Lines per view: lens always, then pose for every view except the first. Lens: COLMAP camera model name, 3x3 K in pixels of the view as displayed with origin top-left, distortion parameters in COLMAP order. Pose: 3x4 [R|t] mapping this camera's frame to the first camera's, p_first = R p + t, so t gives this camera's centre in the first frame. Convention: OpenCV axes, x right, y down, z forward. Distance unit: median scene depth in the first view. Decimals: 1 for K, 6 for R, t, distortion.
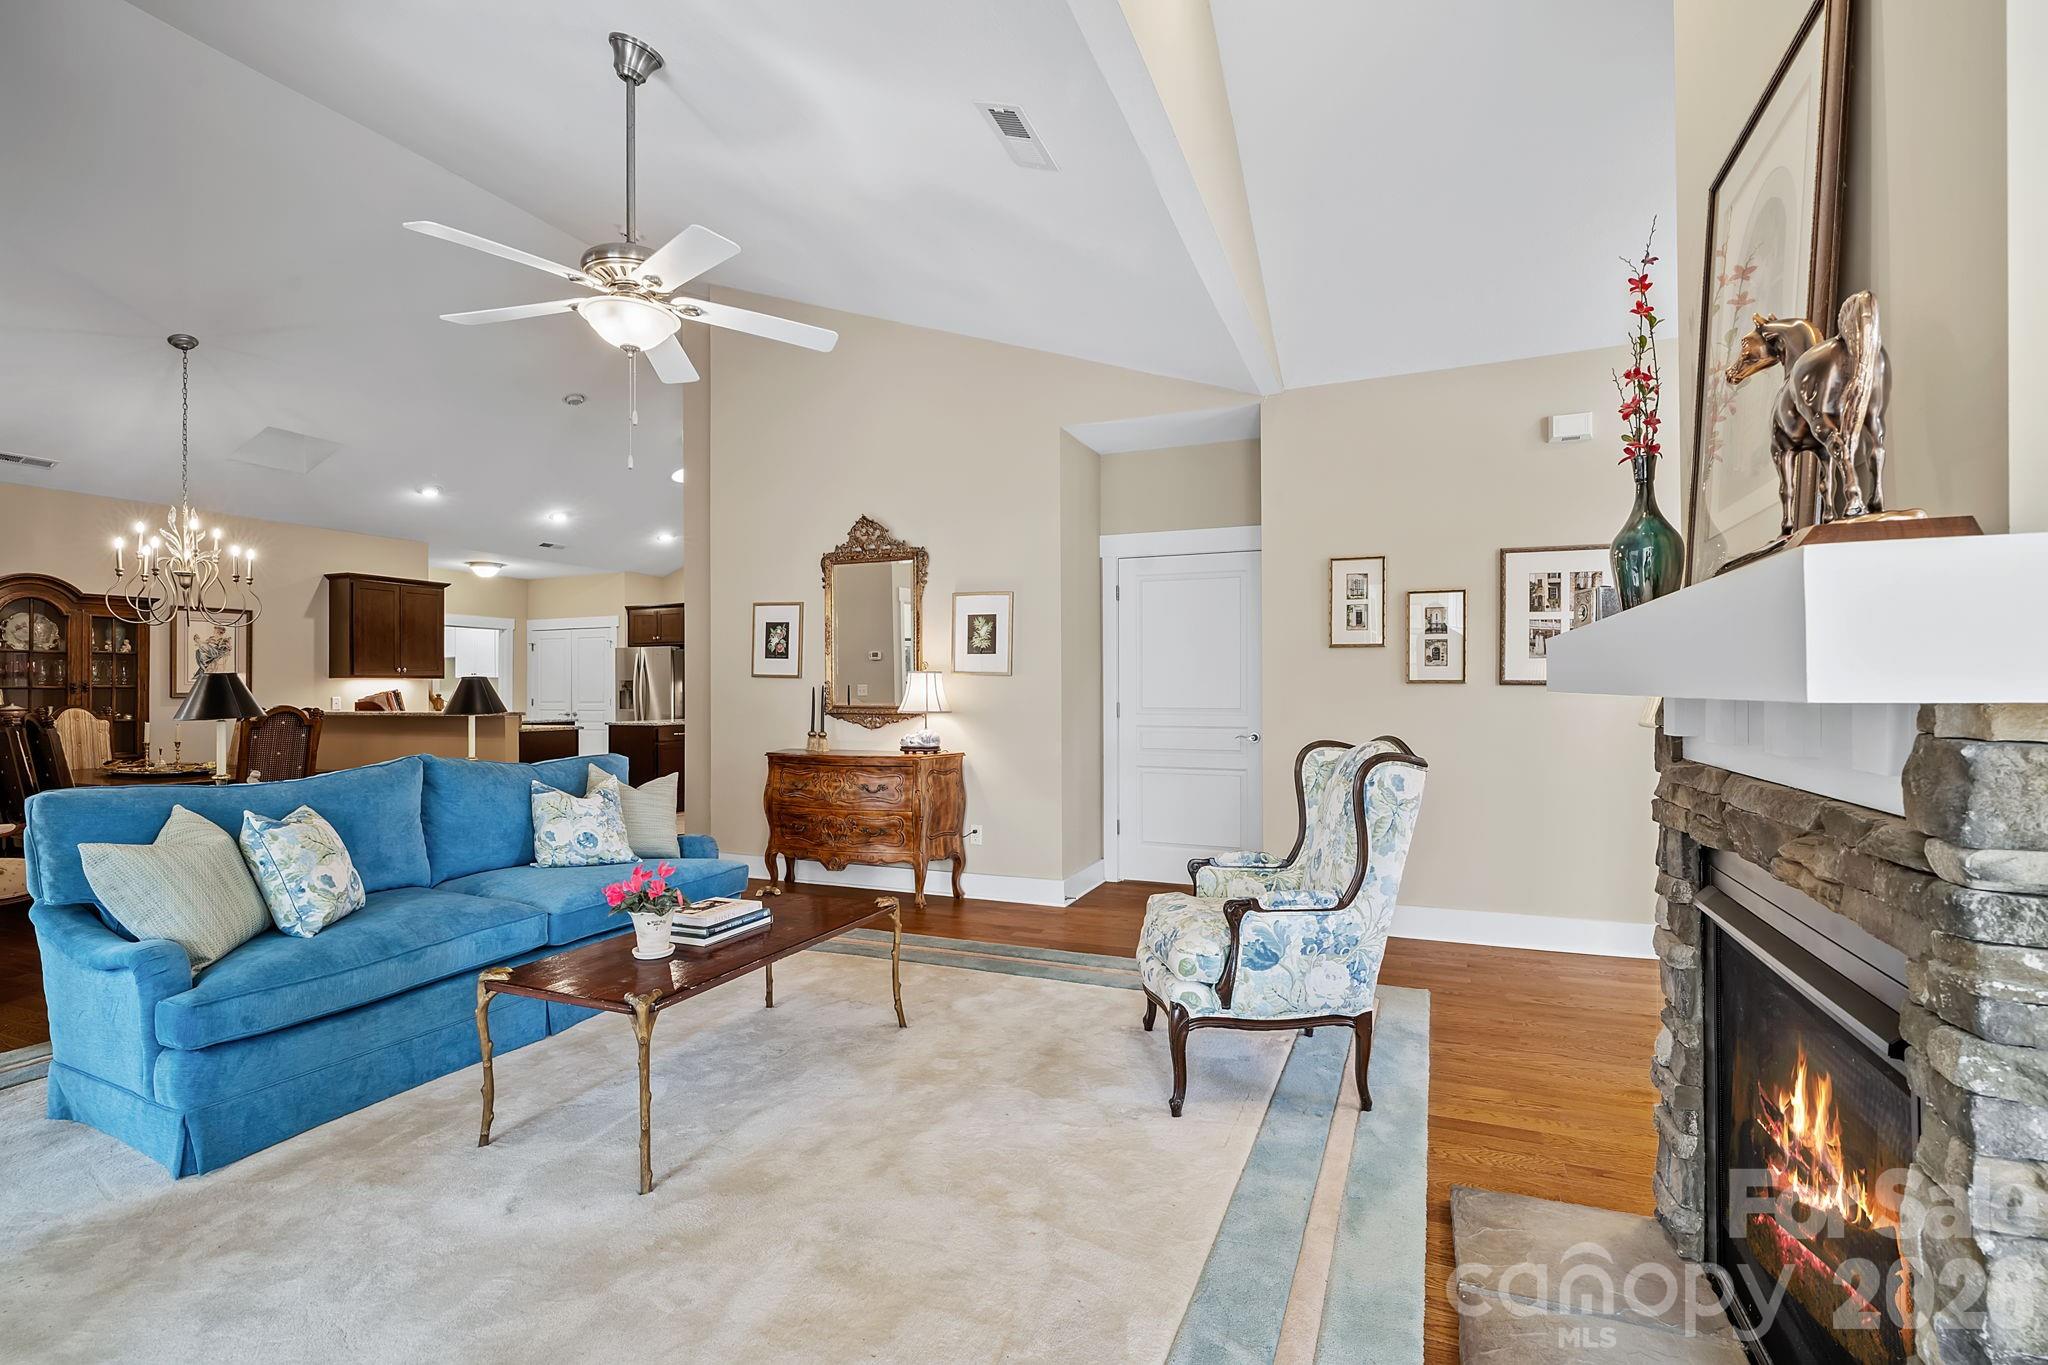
lens RADIAL K [[940.1, 0, 1023.2], [0, 940.1, 683.1], [0, 0, 1]] dist [0.001595, 0.000266]
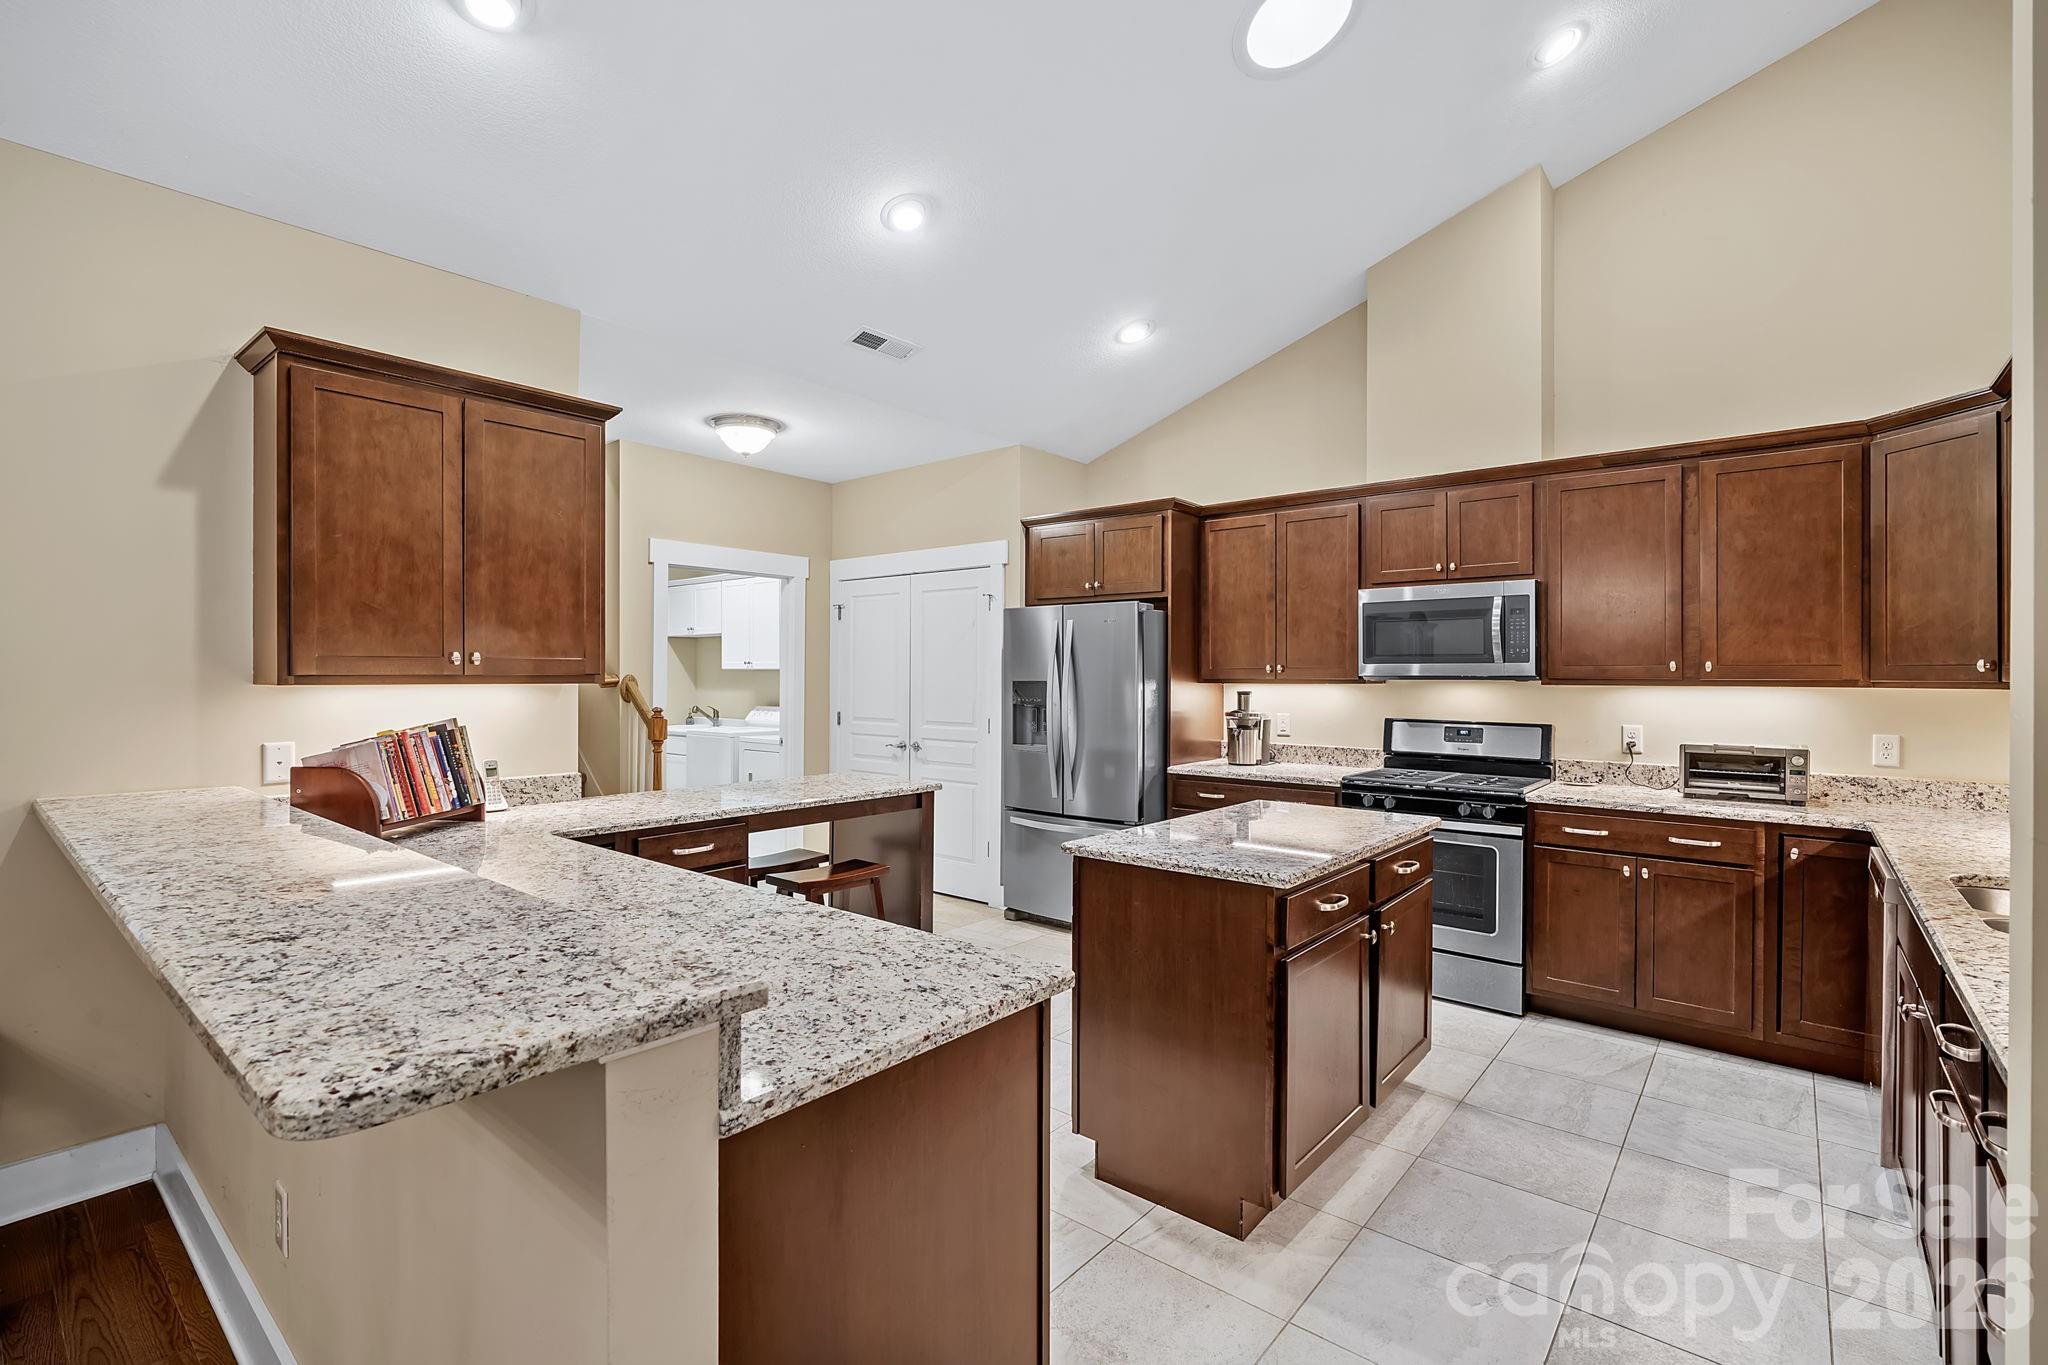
lens RADIAL K [[928.2, 0, 1023.1], [0, 928.2, 673.6], [0, 0, 1]] dist [-0.001123, 0.000240]
pose [[0.958405, 0.008180, -0.285293, -0.343097], [-0.006184, 0.999950, 0.007898, -0.011213], [0.285343, -0.005806, 0.958408, 0.663530]]
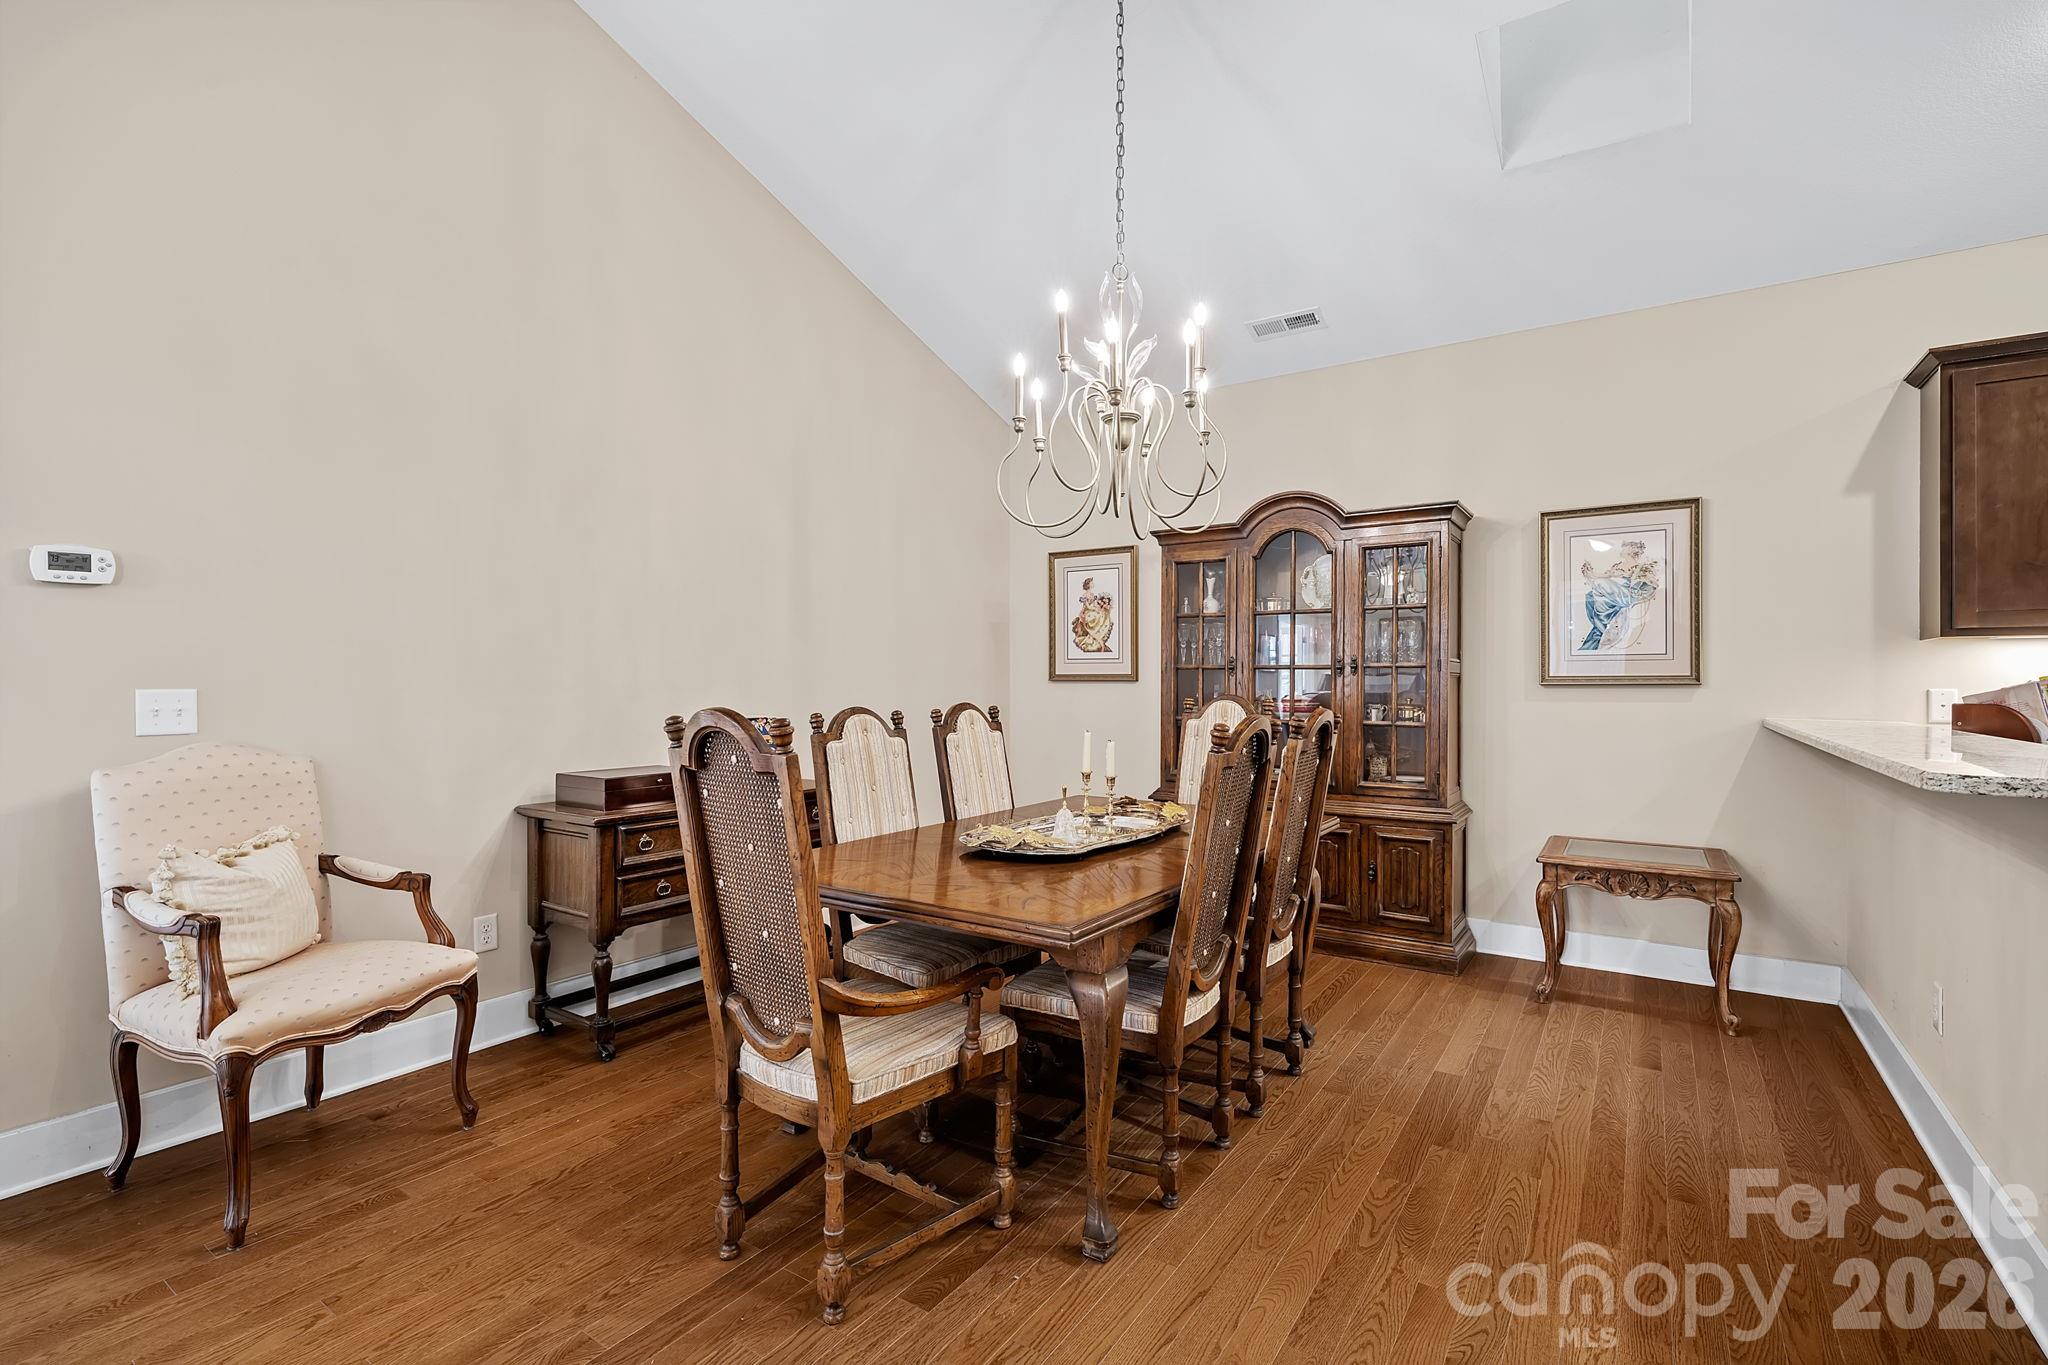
lens RADIAL K [[920.4, 0, 1016.6], [0, 920.4, 688.2], [0, 0, 1]] dist [-0.002476, -0.000438]
pose [[-0.190847, 0.007962, -0.981588, -0.252290], [0.004141, 0.999965, 0.007305, 0.008345], [0.981611, -0.002671, -0.190873, 0.604837]]
